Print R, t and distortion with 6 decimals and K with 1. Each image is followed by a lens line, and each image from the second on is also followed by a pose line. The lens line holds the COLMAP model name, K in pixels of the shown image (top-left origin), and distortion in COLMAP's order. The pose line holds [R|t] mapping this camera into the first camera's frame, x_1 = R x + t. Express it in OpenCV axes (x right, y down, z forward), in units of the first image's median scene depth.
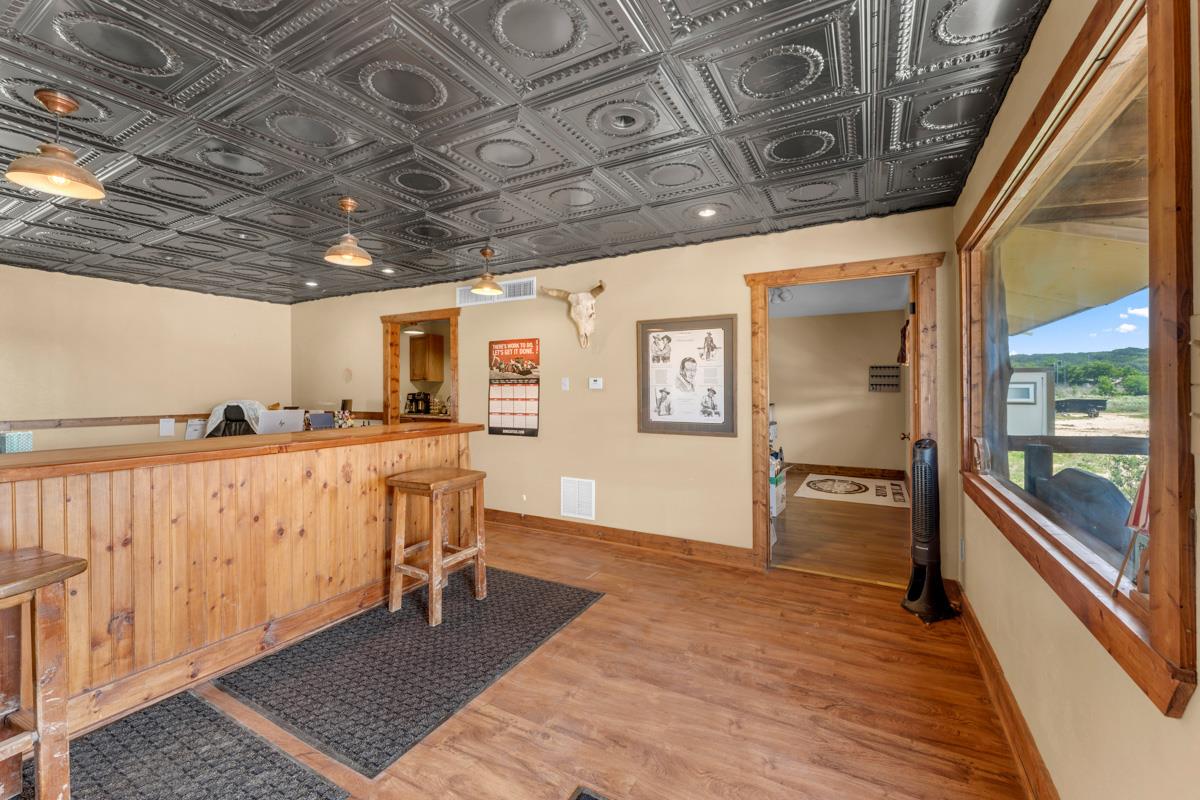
lens RADIAL K [[489.0, 0, 597.7], [0, 489.0, 390.5], [0, 0, 1]] dist [0.000180, -0.000121]
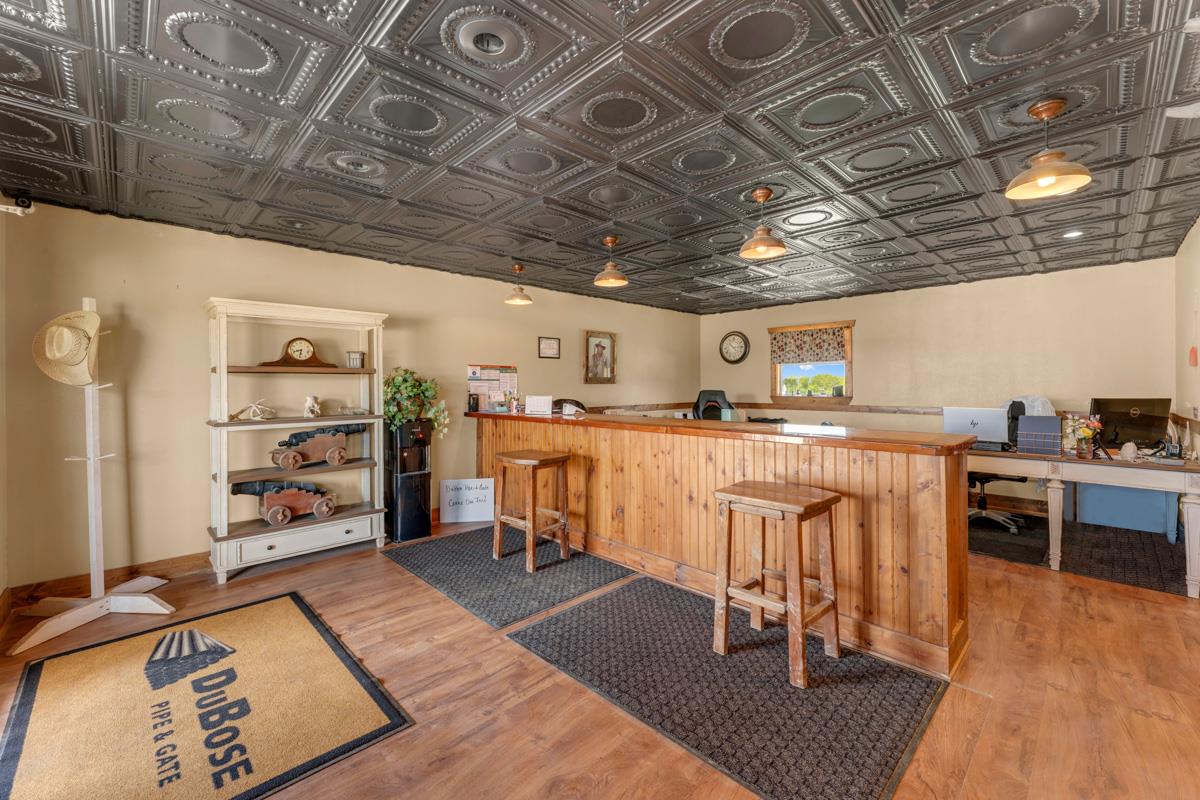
lens RADIAL K [[489.0, 0, 599.4], [0, 489.0, 393.0], [0, 0, 1]] dist [0.000180, -0.000121]
pose [[-0.285234, 0.019251, -0.958265, 0.691770], [0.003189, 0.999812, 0.019137, -0.004950], [0.958453, 0.002402, -0.285242, 1.282373]]
